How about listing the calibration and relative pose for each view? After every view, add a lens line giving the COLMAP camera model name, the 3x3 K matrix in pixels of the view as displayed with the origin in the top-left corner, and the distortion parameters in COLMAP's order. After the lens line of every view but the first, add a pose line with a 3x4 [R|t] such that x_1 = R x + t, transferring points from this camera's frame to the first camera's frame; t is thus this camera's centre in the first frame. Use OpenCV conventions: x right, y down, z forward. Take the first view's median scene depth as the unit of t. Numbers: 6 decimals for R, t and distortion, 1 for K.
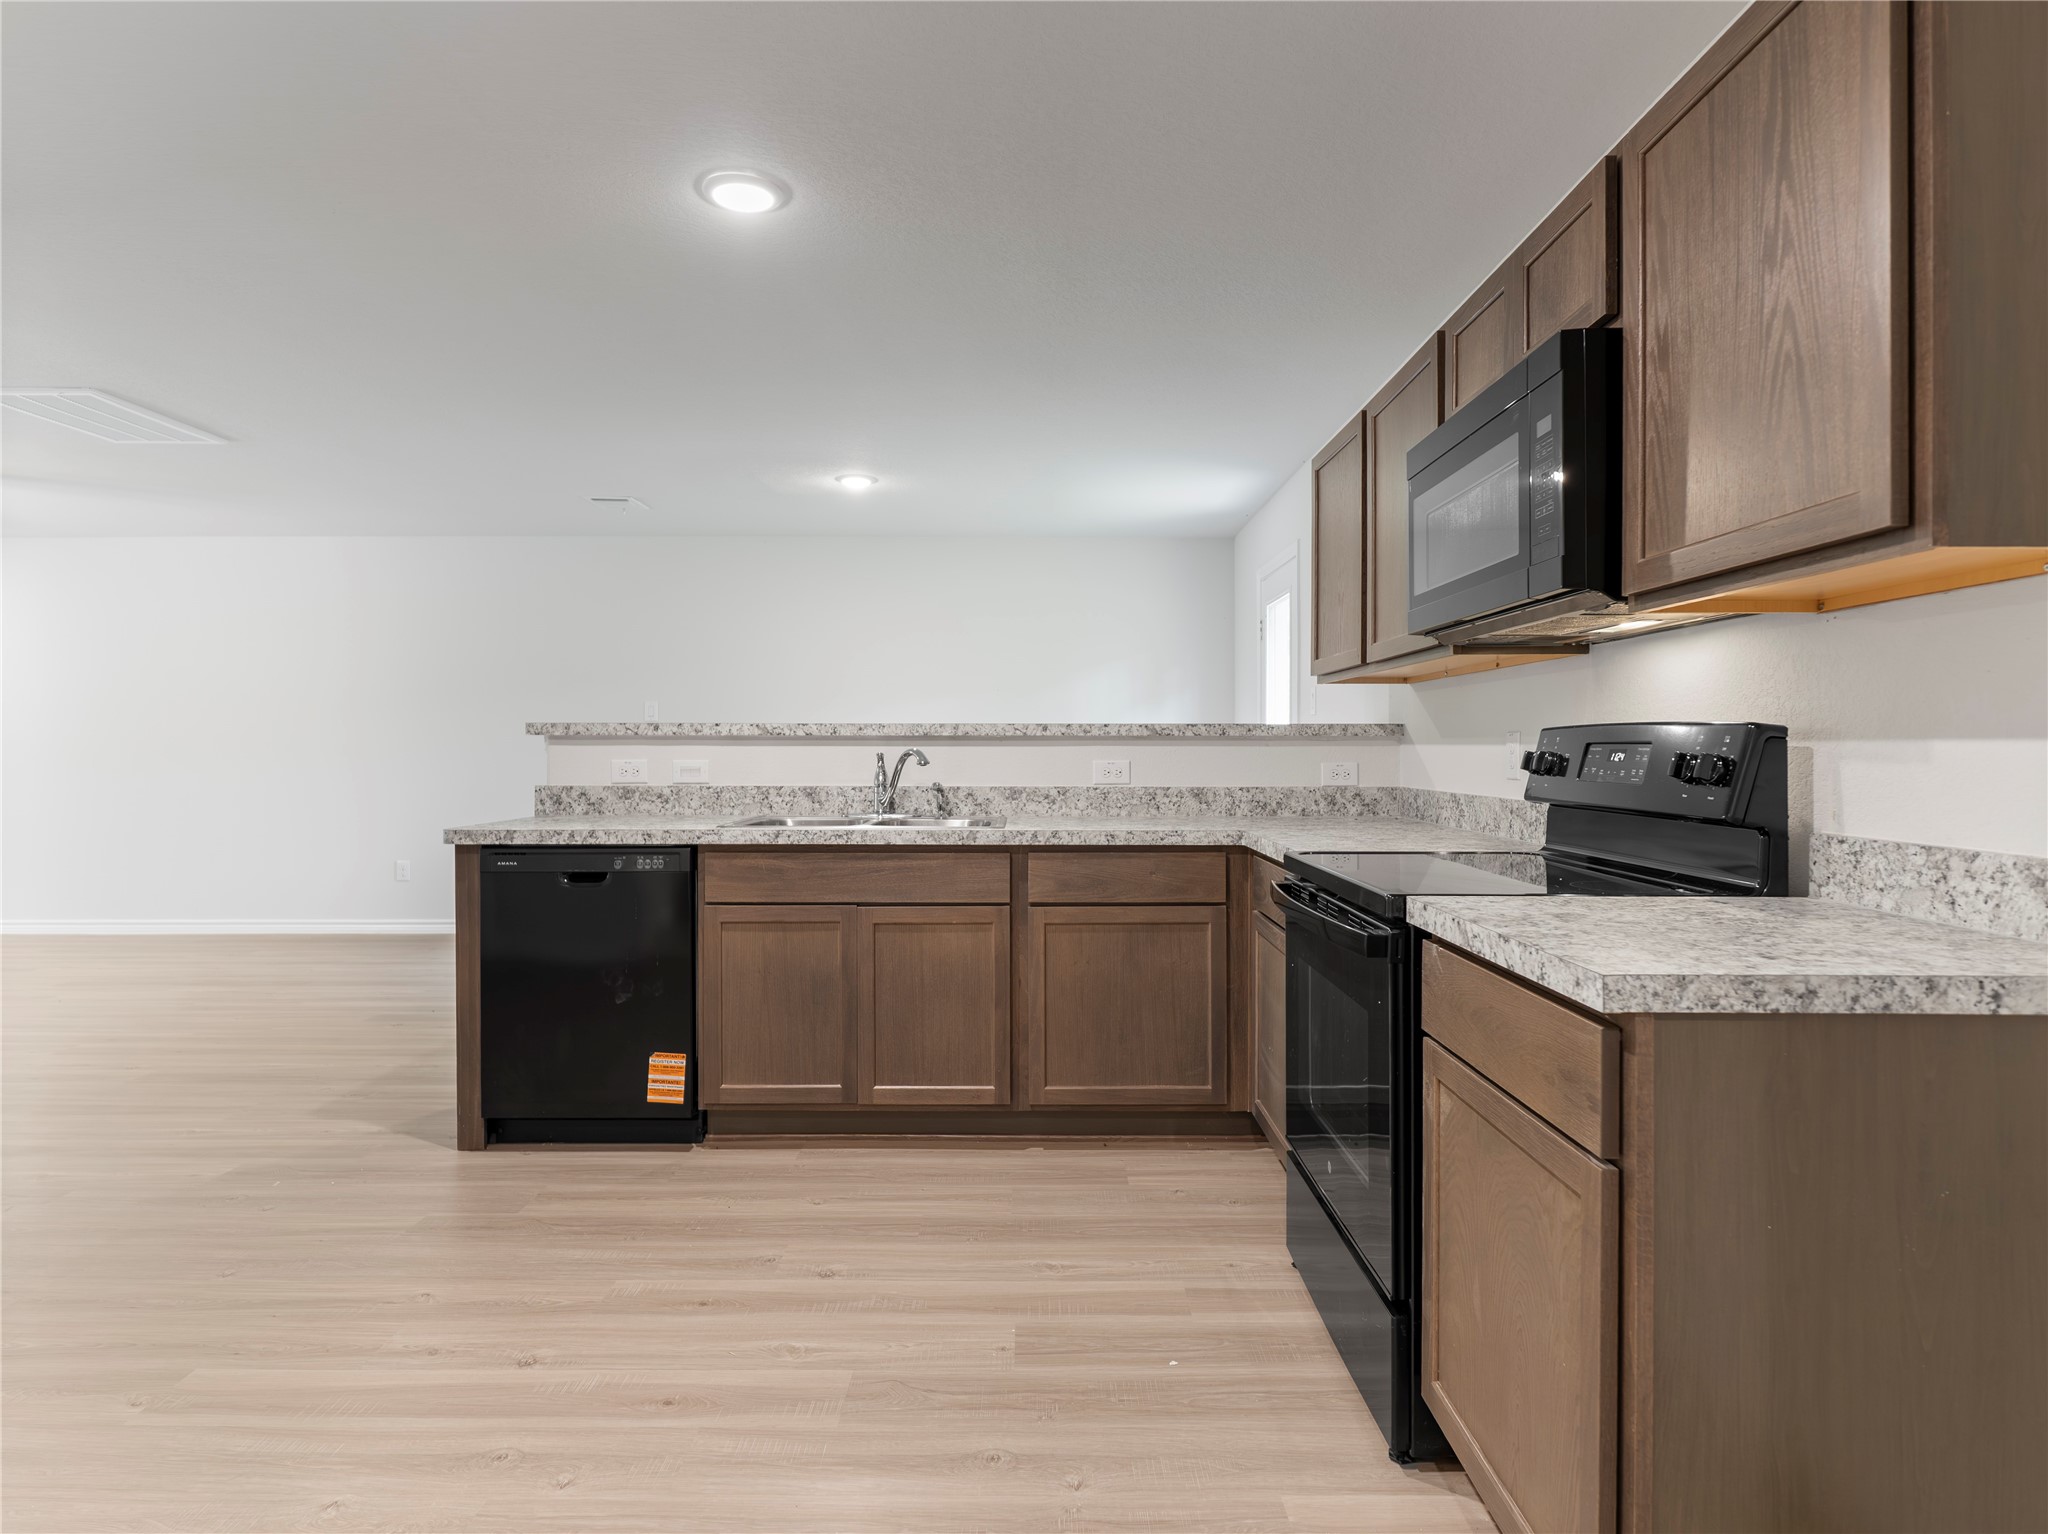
lens RADIAL K [[1138.8, 0, 1024.0], [0, 1138.8, 767.0], [0, 0, 1]] dist [-0.003546, -0.000388]
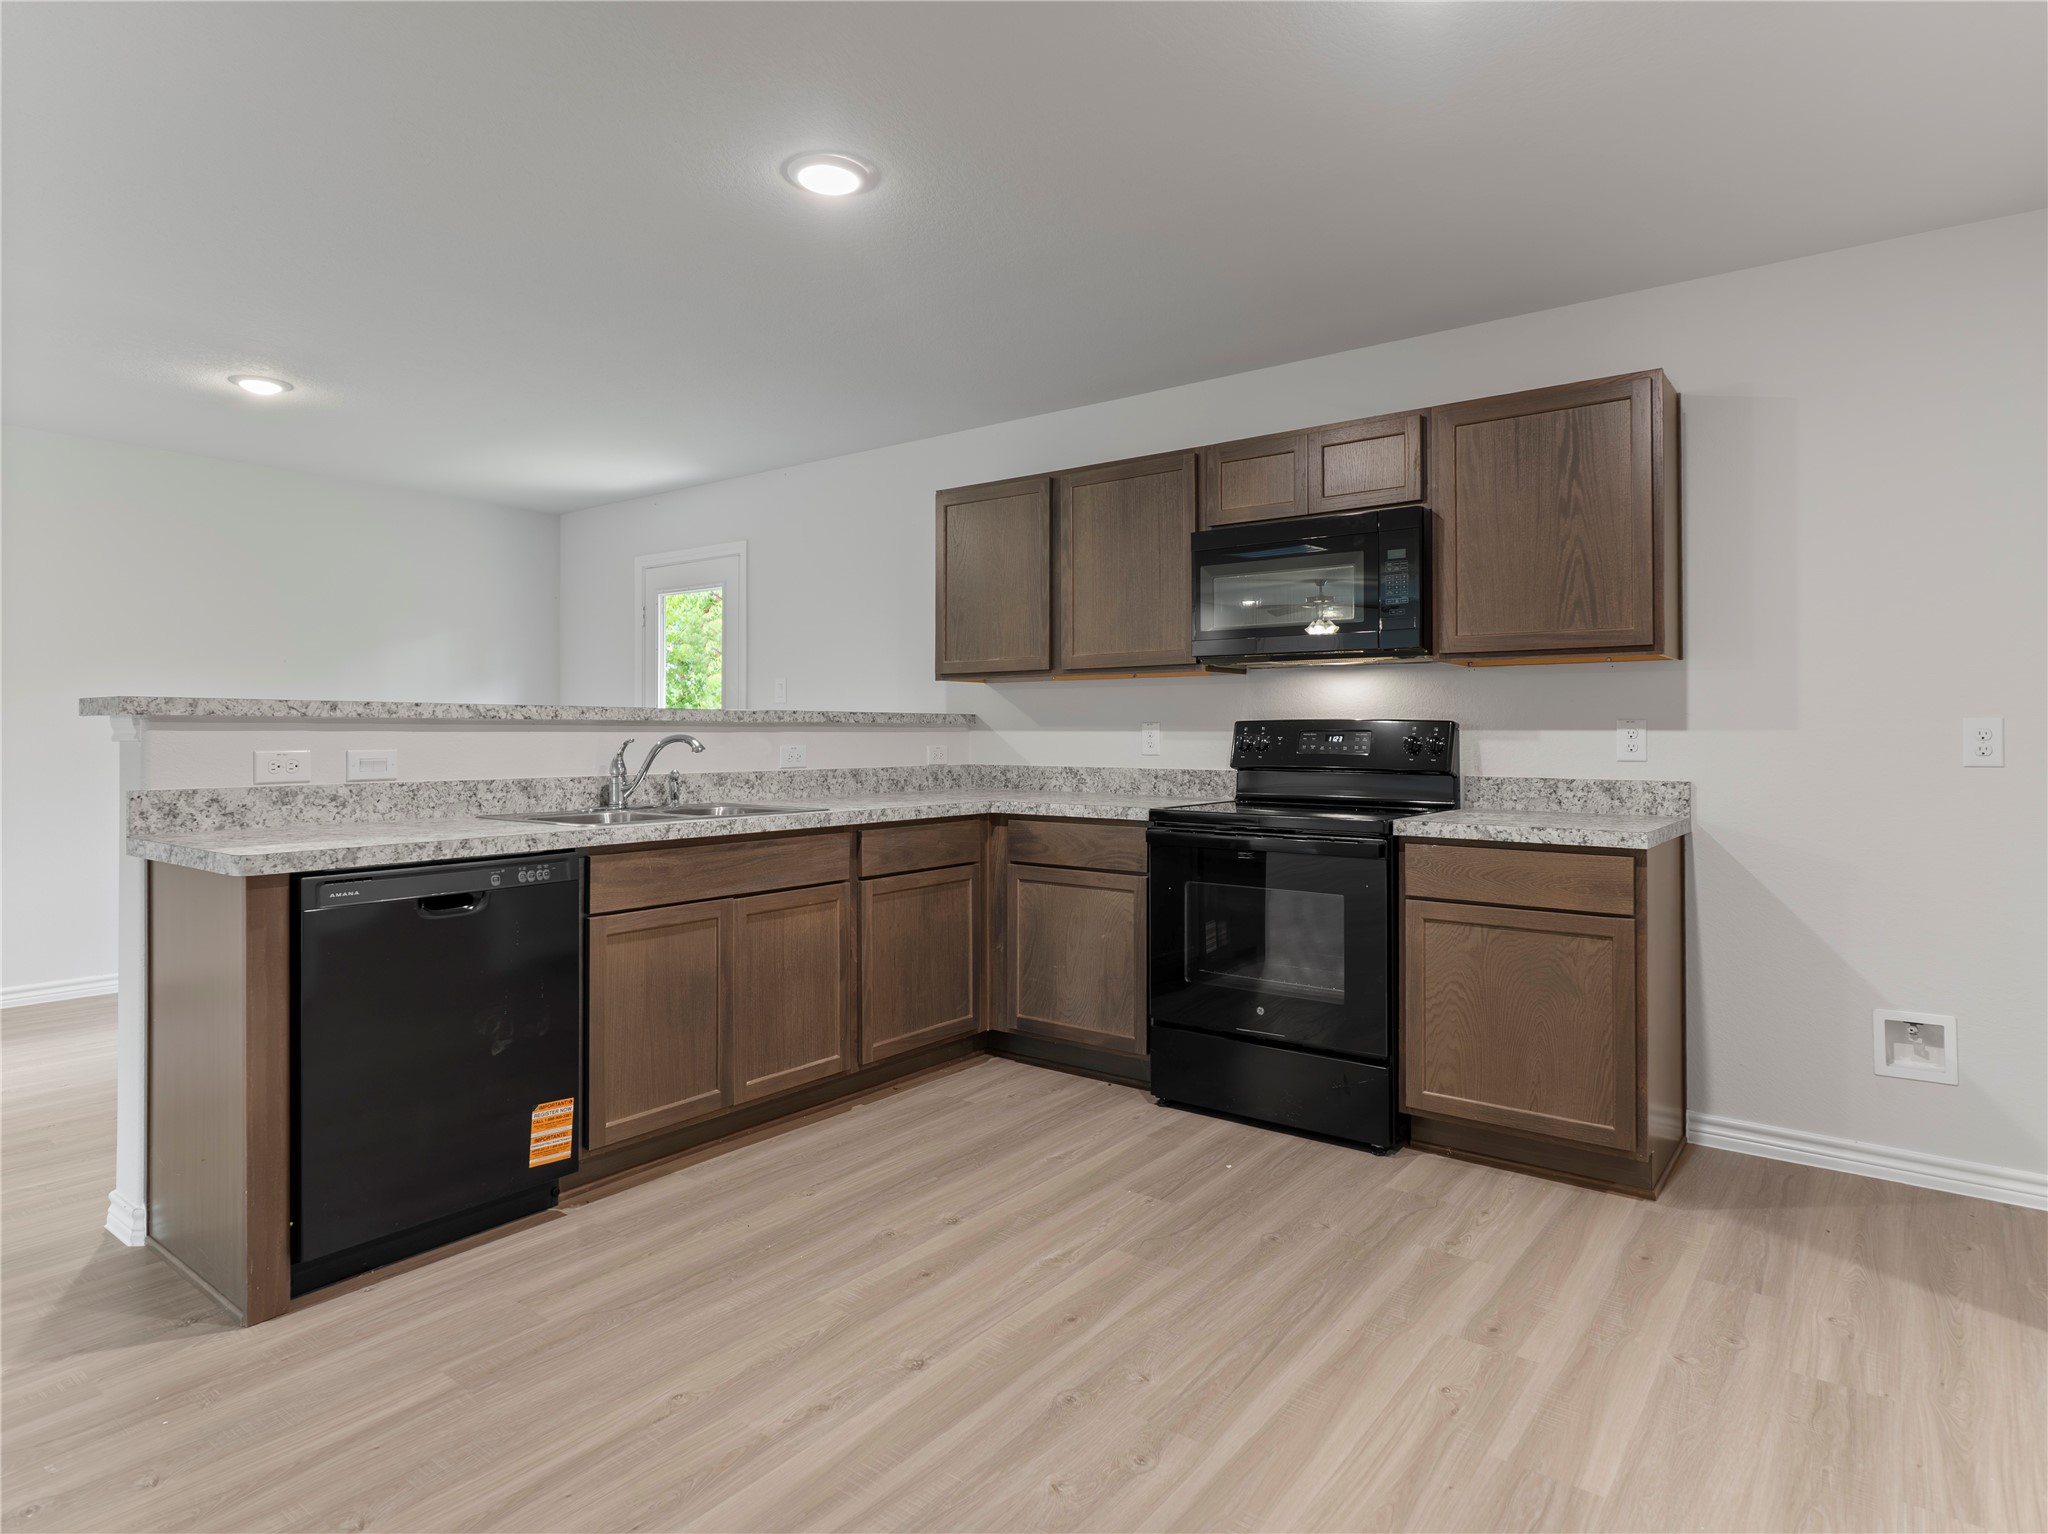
lens RADIAL K [[1159.0, 0, 1024.1], [0, 1159.0, 741.1], [0, 0, 1]] dist [-0.000583, -0.000480]
pose [[0.606386, -0.006039, 0.795147, -0.775831], [0.013215, 0.999910, -0.002484, -0.005007], [-0.795061, 0.012014, 0.606411, 0.210921]]
